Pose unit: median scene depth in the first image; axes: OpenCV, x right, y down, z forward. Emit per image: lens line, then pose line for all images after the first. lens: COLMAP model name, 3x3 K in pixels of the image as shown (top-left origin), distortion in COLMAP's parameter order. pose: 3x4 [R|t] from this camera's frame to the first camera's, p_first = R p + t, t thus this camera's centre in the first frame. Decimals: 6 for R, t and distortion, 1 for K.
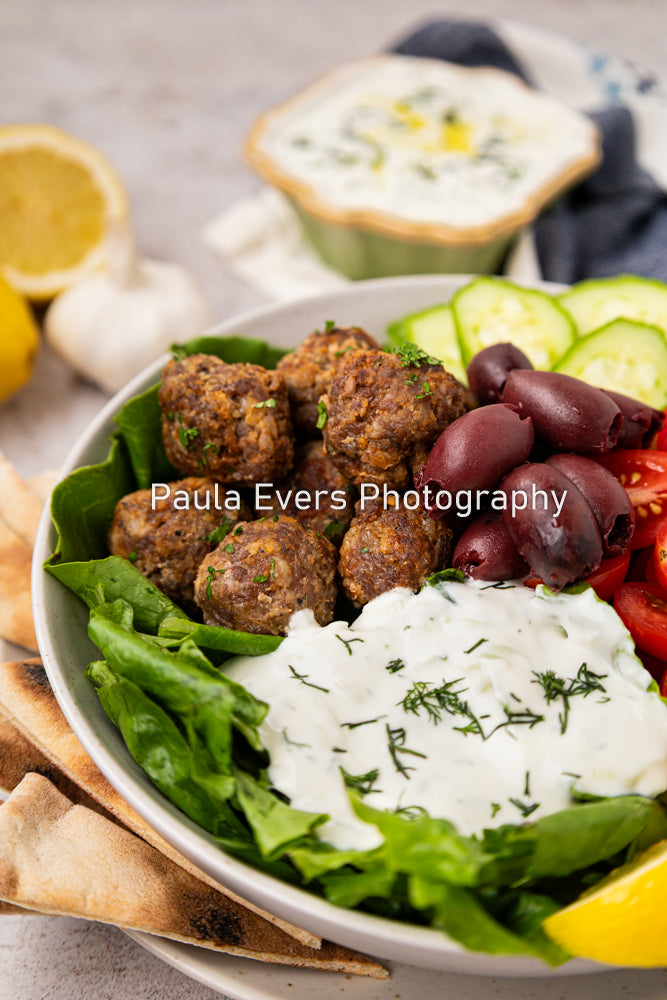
lens RADIAL K [[1302.5, 0, 339.9], [0, 1302.5, 495.7], [0, 0, 1]] dist [0.035135, 0.007810]
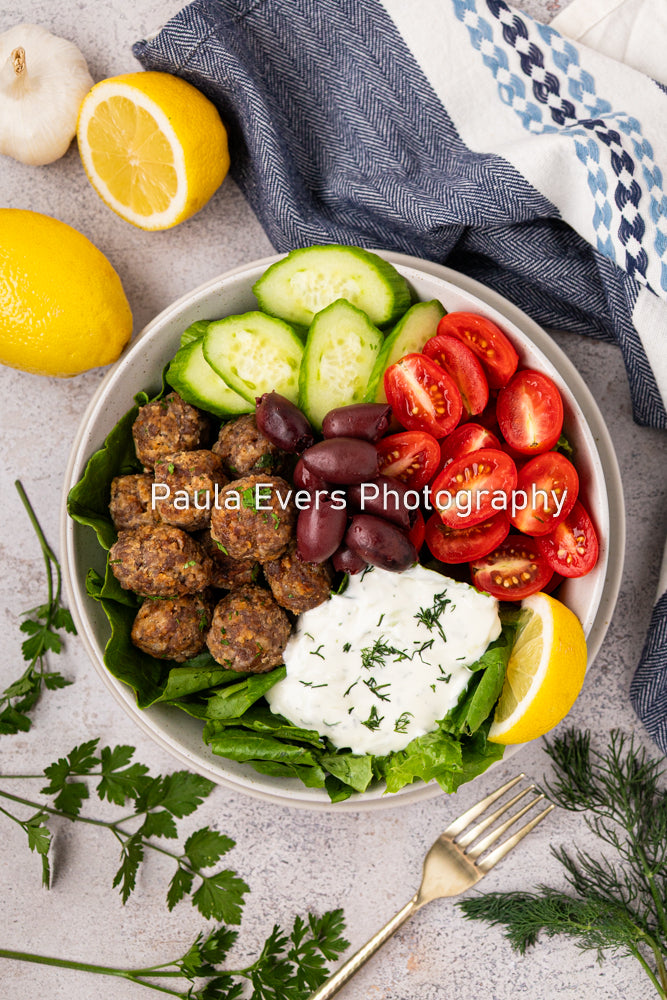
lens RADIAL K [[1302.5, 0, 339.9], [0, 1302.5, 495.7], [0, 0, 1]] dist [0.035135, 0.007810]
pose [[0.821808, -0.569546, 0.015750, 0.130702], [0.396257, 0.591192, 0.702476, -1.319544], [-0.409404, -0.571060, 0.711533, -0.176575]]
